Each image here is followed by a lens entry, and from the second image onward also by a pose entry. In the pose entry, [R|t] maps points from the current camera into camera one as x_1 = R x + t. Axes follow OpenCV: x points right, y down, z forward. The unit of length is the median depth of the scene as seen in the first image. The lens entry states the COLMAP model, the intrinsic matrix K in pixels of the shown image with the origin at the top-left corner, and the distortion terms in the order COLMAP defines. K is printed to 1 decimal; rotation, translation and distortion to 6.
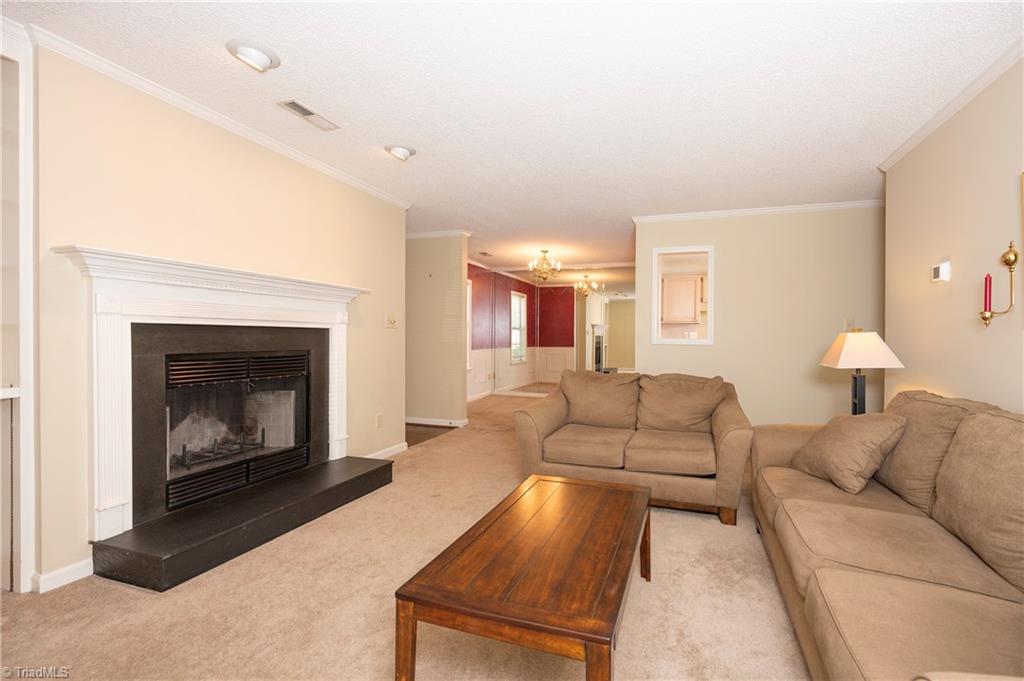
lens RADIAL K [[427.4, 0, 566.7], [0, 427.4, 339.9], [0, 0, 1]] dist [-0.000404, -0.000136]
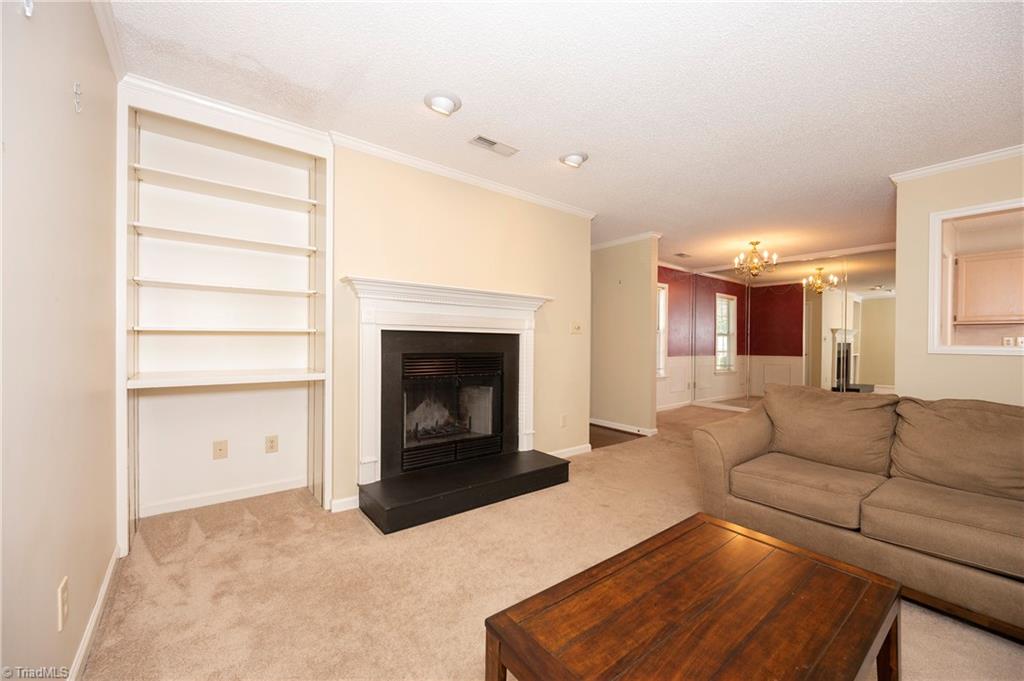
lens RADIAL K [[404.4, 0, 510.1], [0, 404.4, 344.2], [0, 0, 1]] dist [0.000211, -0.000136]
pose [[0.812001, 0.004366, -0.583639, 0.052826], [-0.008756, 0.999951, -0.004701, 0.005828], [0.583590, 0.008927, 0.811999, 0.131958]]
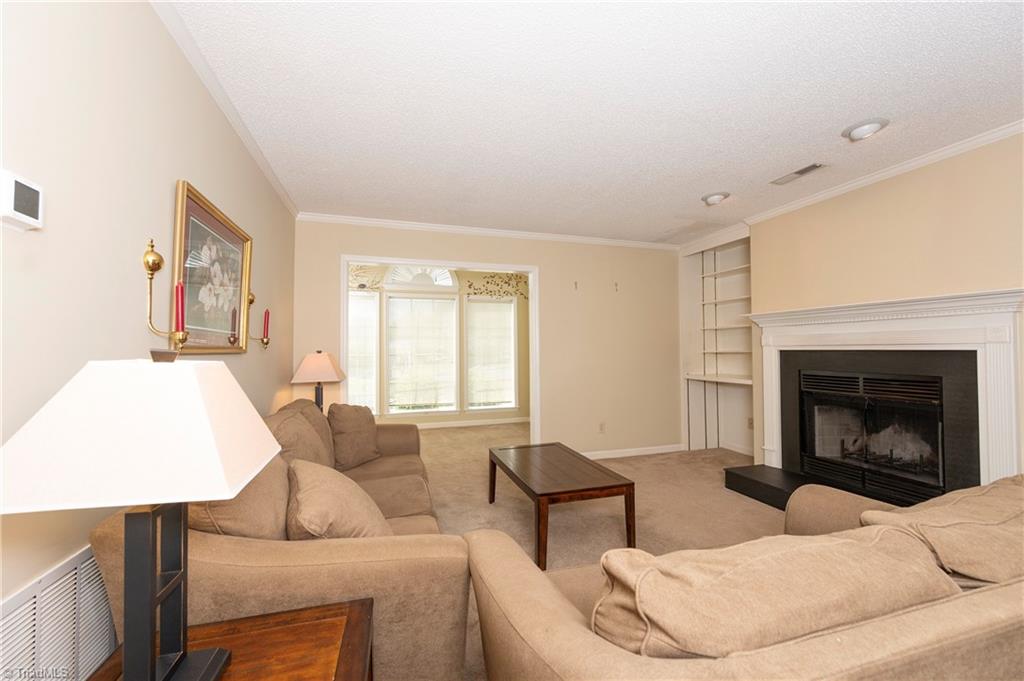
lens RADIAL K [[405.7, 0, 512.7], [0, 405.7, 340.5], [0, 0, 1]] dist [-0.001334, -0.000189]
pose [[-0.831532, -0.019836, -0.555122, 0.577009], [-0.007694, 0.999678, -0.024196, -0.022648], [0.555423, -0.015848, -0.831417, 1.262397]]
